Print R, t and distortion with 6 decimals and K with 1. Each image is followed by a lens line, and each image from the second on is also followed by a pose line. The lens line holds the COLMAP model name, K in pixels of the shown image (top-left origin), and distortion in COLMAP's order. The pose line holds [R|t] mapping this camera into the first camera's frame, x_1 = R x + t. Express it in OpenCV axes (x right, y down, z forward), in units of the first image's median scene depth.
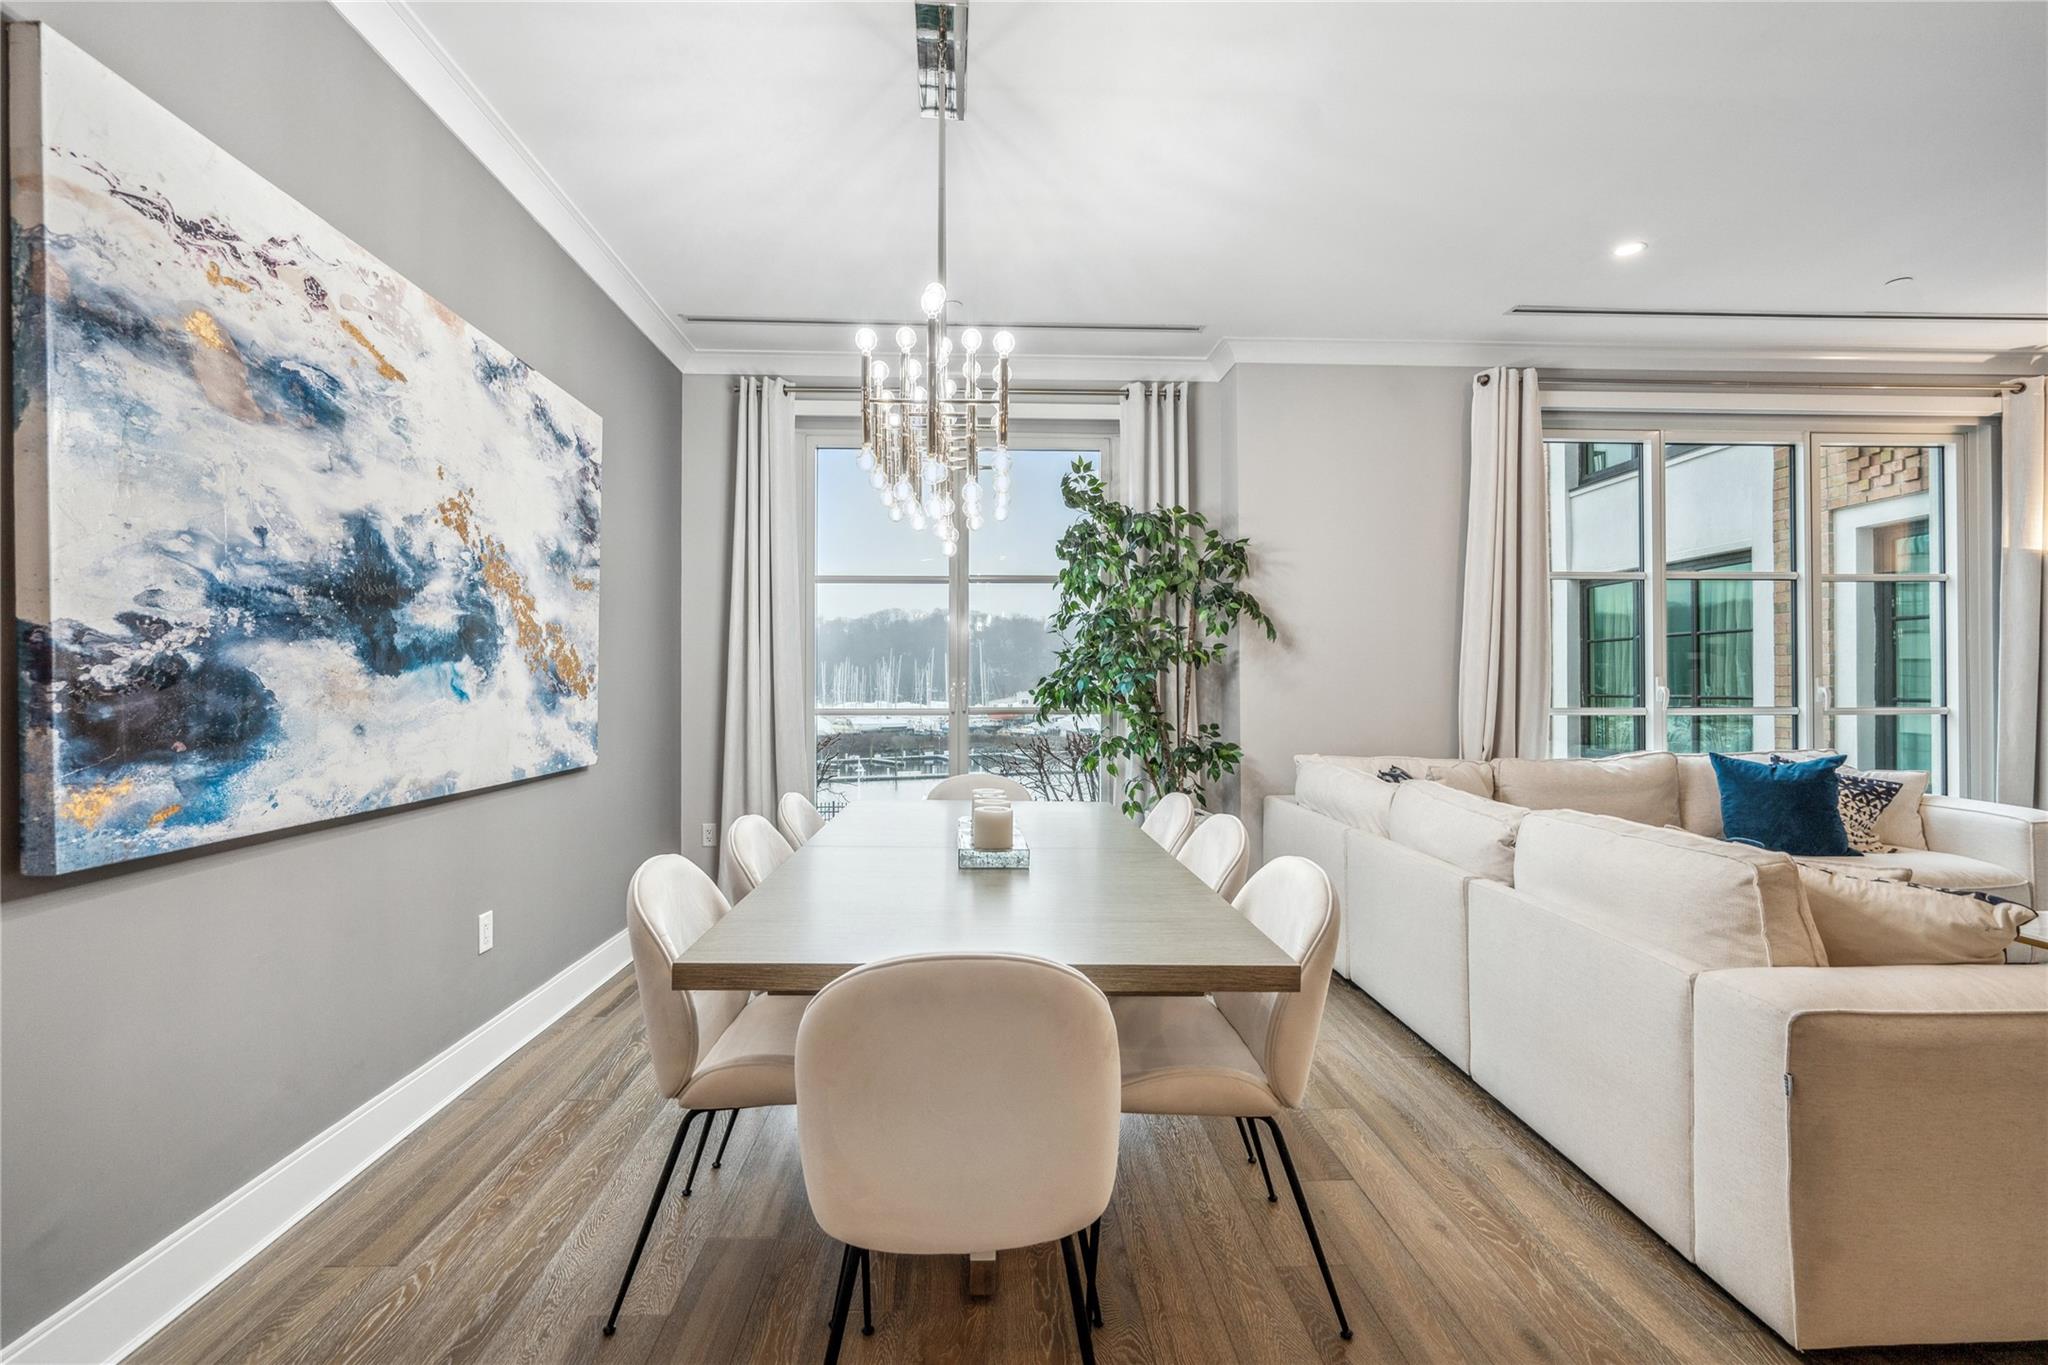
lens RADIAL K [[937.5, 0, 1040.9], [0, 937.5, 686.6], [0, 0, 1]] dist [-0.007774, 0.004314]
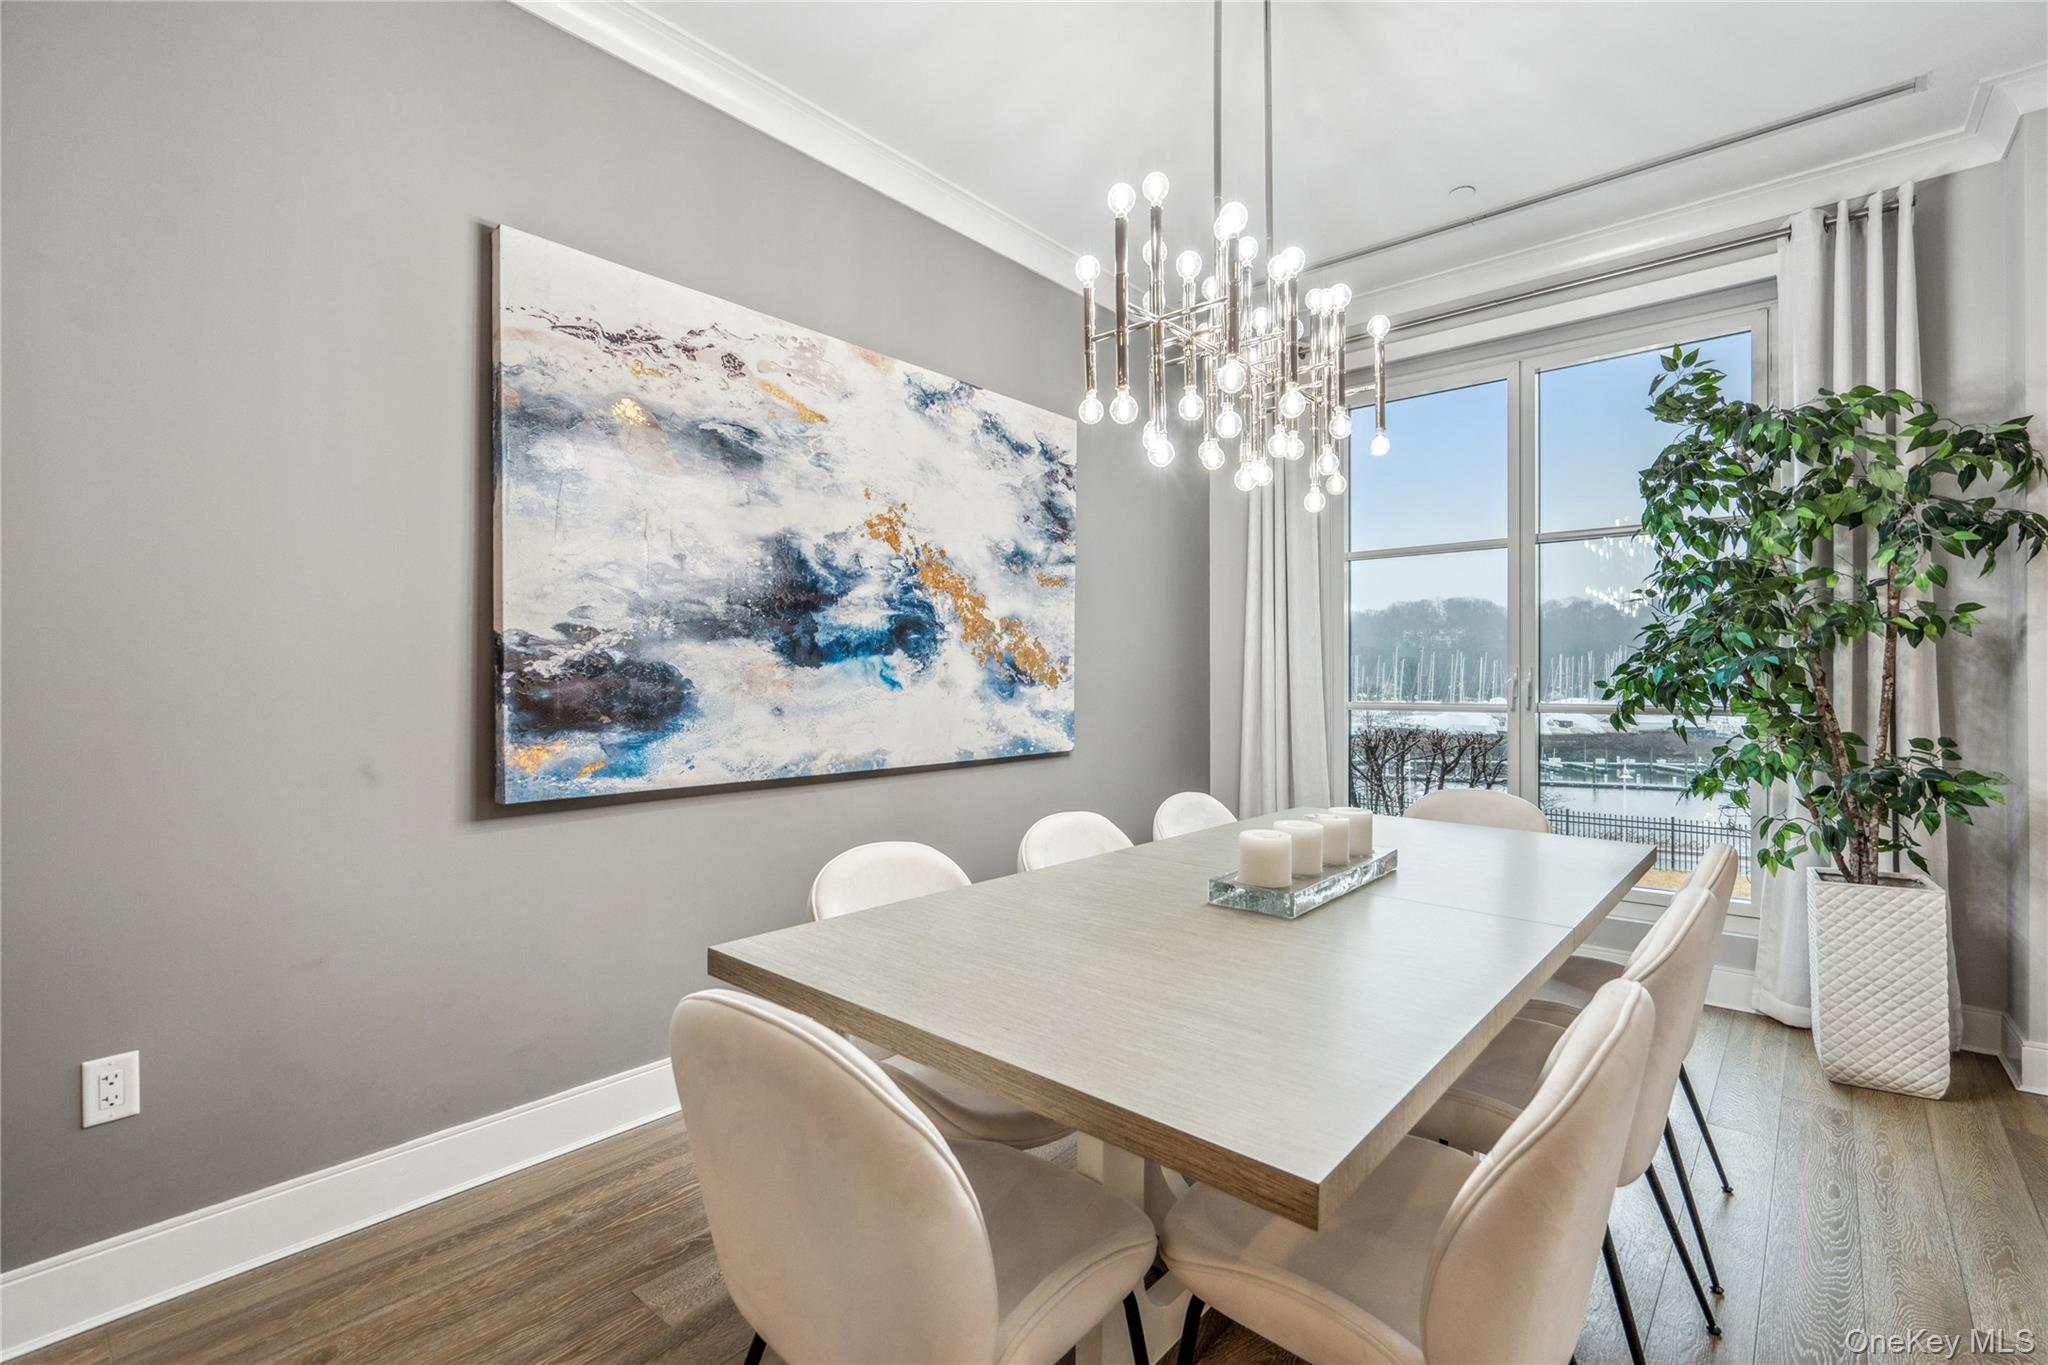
lens RADIAL K [[937.5, 0, 1037.5], [0, 937.5, 683.4], [0, 0, 1]] dist [-0.007774, 0.004314]
pose [[0.719761, 0.002950, -0.694216, 0.348258], [0.000287, 0.999990, 0.004546, 0.003650], [0.694222, -0.003471, 0.719753, 0.323075]]
